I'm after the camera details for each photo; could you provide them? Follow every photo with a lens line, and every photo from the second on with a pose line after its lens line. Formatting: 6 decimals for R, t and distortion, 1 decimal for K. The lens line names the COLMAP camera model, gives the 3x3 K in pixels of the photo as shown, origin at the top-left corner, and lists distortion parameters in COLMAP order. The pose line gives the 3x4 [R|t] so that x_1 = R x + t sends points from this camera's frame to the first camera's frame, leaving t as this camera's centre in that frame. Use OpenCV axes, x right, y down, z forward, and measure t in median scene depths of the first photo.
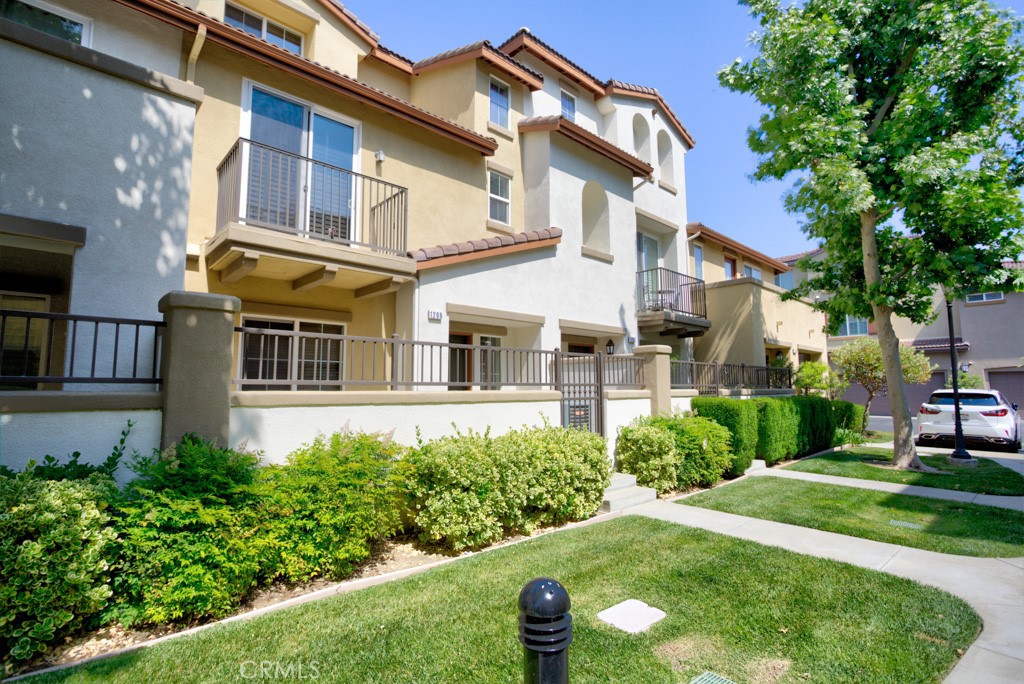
lens RADIAL K [[503.9, 0, 508.8], [0, 503.9, 339.6], [0, 0, 1]] dist [-0.002376, 0.000515]
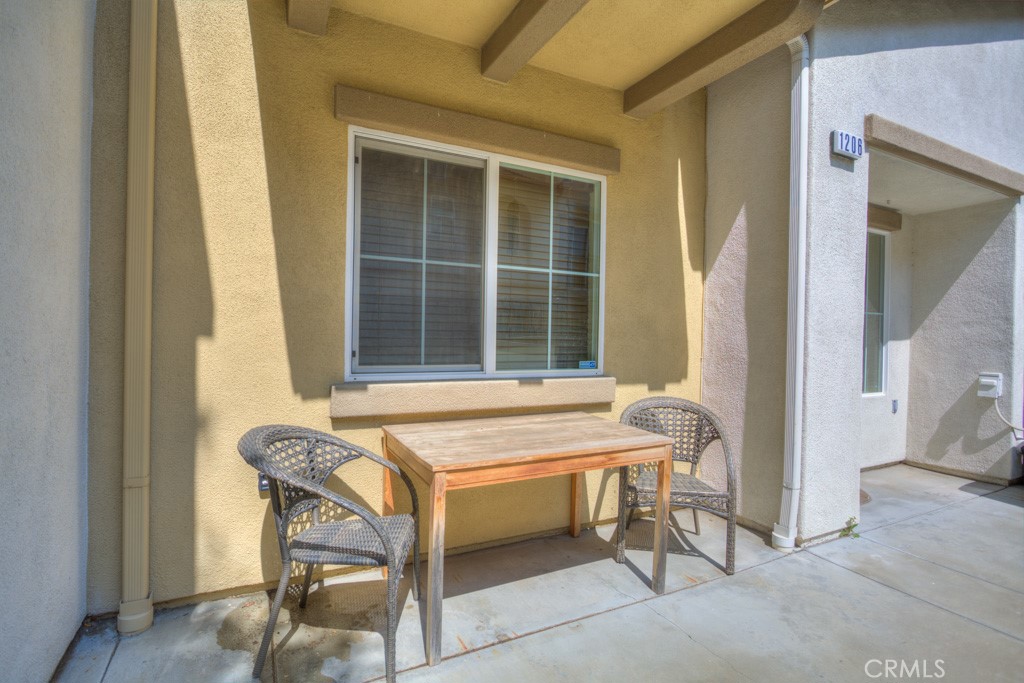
lens RADIAL K [[503.9, 0, 508.8], [0, 503.9, 339.1], [0, 0, 1]] dist [-0.002376, 0.000515]
pose [[0.963798, 0.020152, -0.265872, -0.269133], [0.006715, 0.994989, 0.099756, 0.050668], [0.266550, -0.097930, 0.958833, 0.549814]]
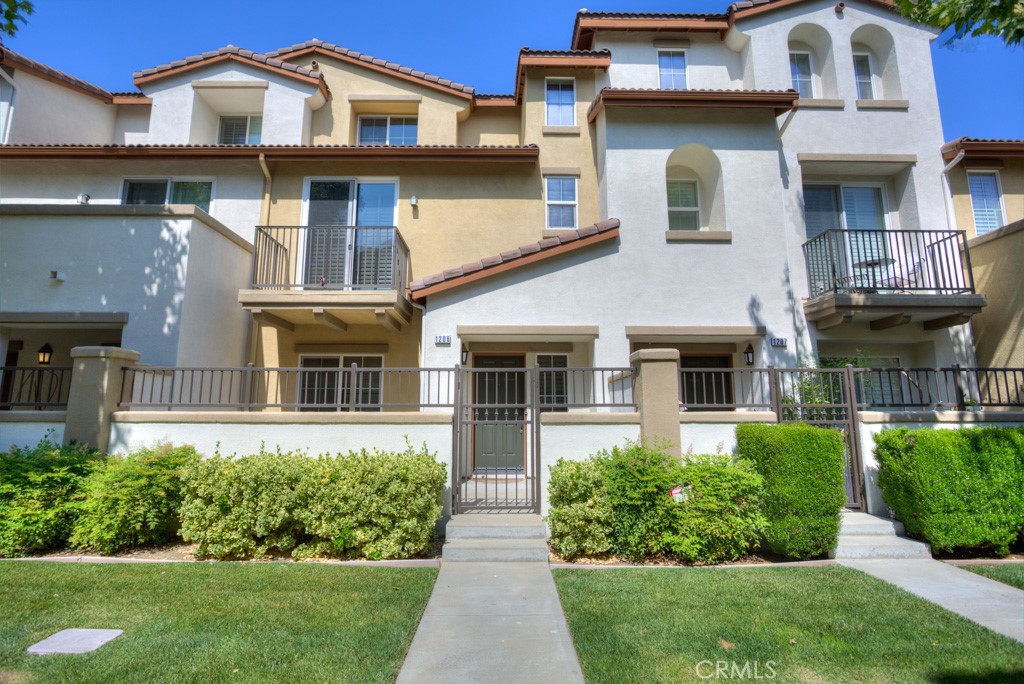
lens RADIAL K [[498.3, 0, 509.6], [0, 498.3, 346.4], [0, 0, 1]] dist [-0.009470, 0.000415]
pose [[0.742534, -0.089588, -0.663790, 0.600021], [0.065268, 0.995976, -0.061411, 0.035988], [0.666621, 0.002276, 0.745394, 0.320902]]
